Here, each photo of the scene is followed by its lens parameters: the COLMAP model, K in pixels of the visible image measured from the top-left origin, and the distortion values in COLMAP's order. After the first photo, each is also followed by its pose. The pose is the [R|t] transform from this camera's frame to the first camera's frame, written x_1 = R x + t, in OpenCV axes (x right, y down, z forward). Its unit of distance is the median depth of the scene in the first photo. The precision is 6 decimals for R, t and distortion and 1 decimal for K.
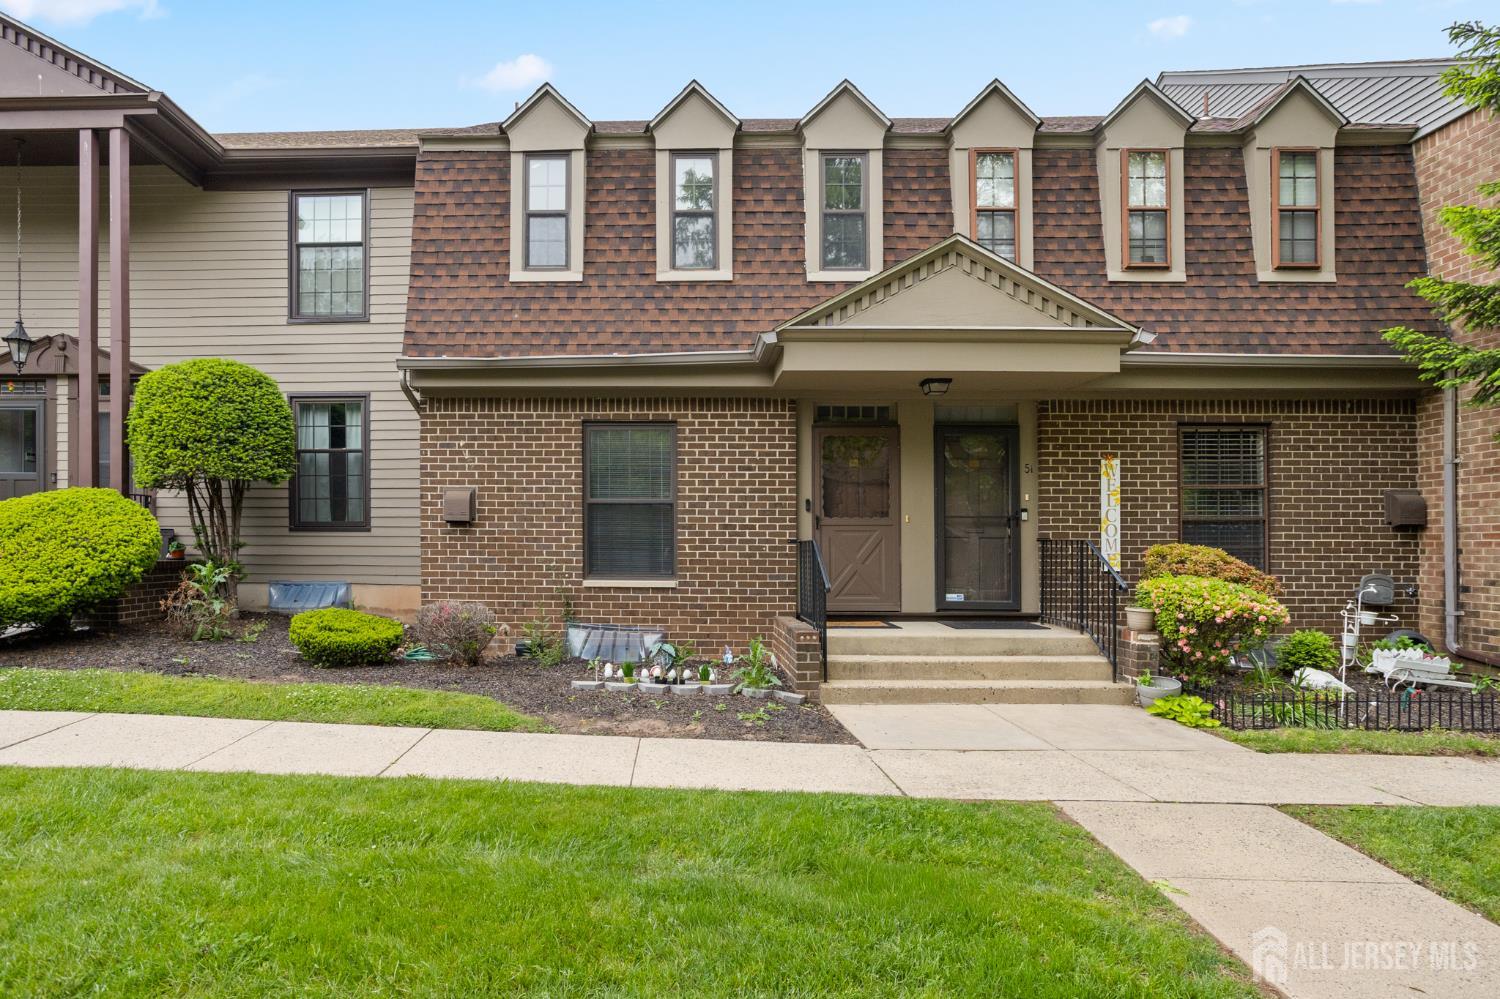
lens RADIAL K [[813.3, 0, 622.1], [0, 813.3, 543.7], [0, 0, 1]] dist [-0.029701, 0.006222]
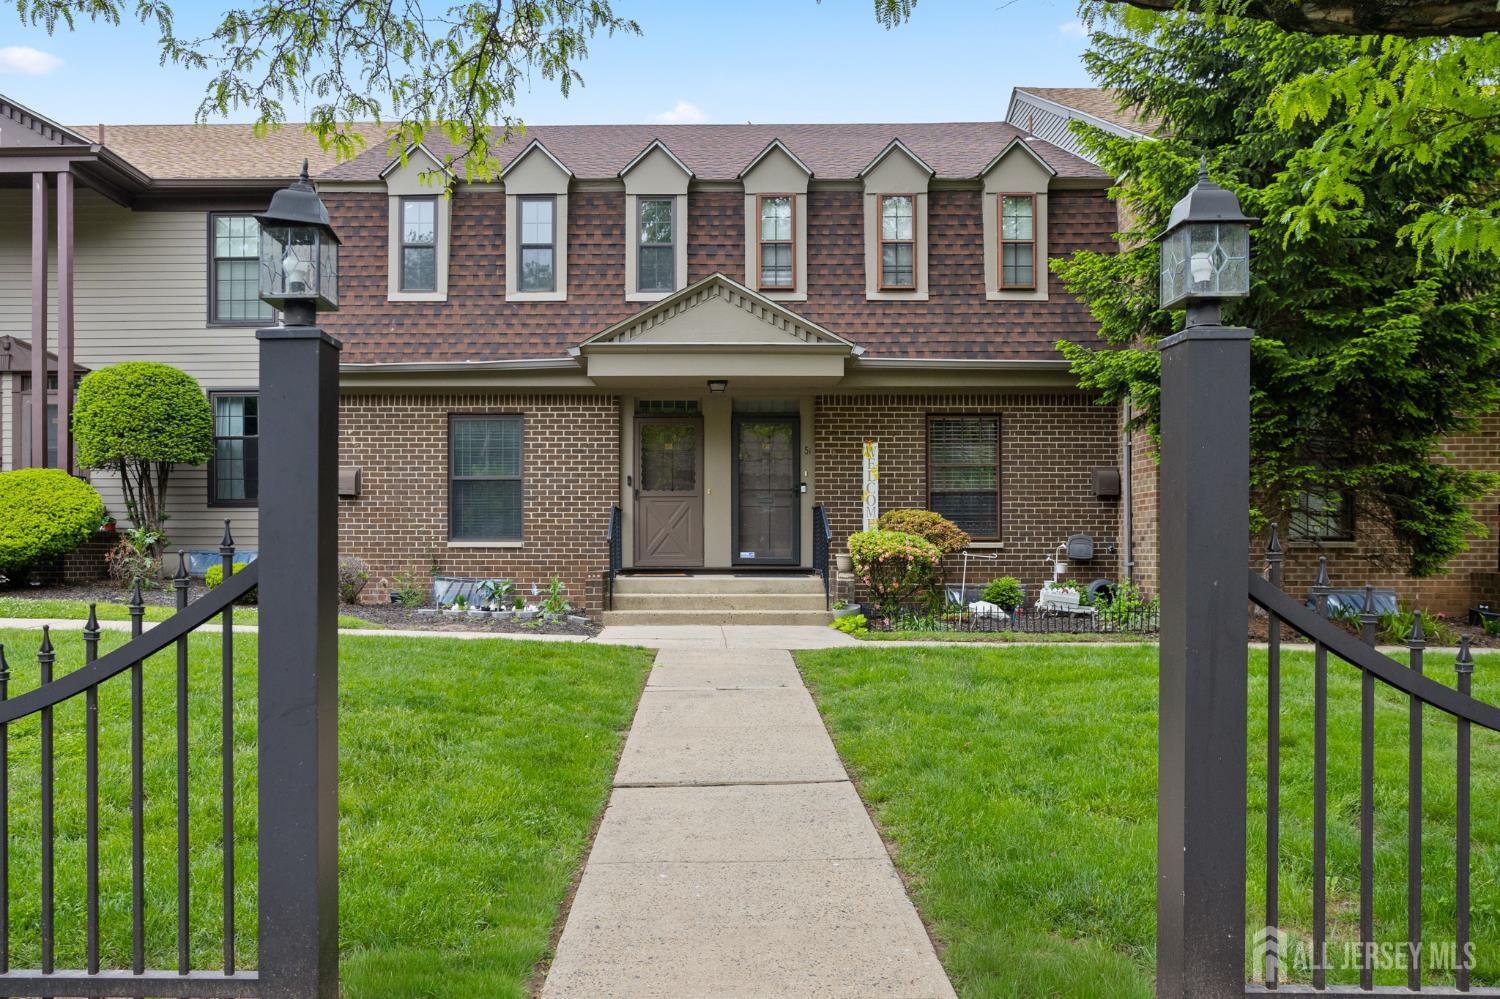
lens RADIAL K [[1073.6, 0, 659.8], [0, 1073.6, 537.4], [0, 0, 1]] dist [-0.033424, 0.048495]
pose [[0.999932, -0.002264, 0.011439, 0.259947], [0.002451, 0.999863, -0.016395, 0.065964], [-0.011400, 0.016421, 0.999800, -0.638860]]
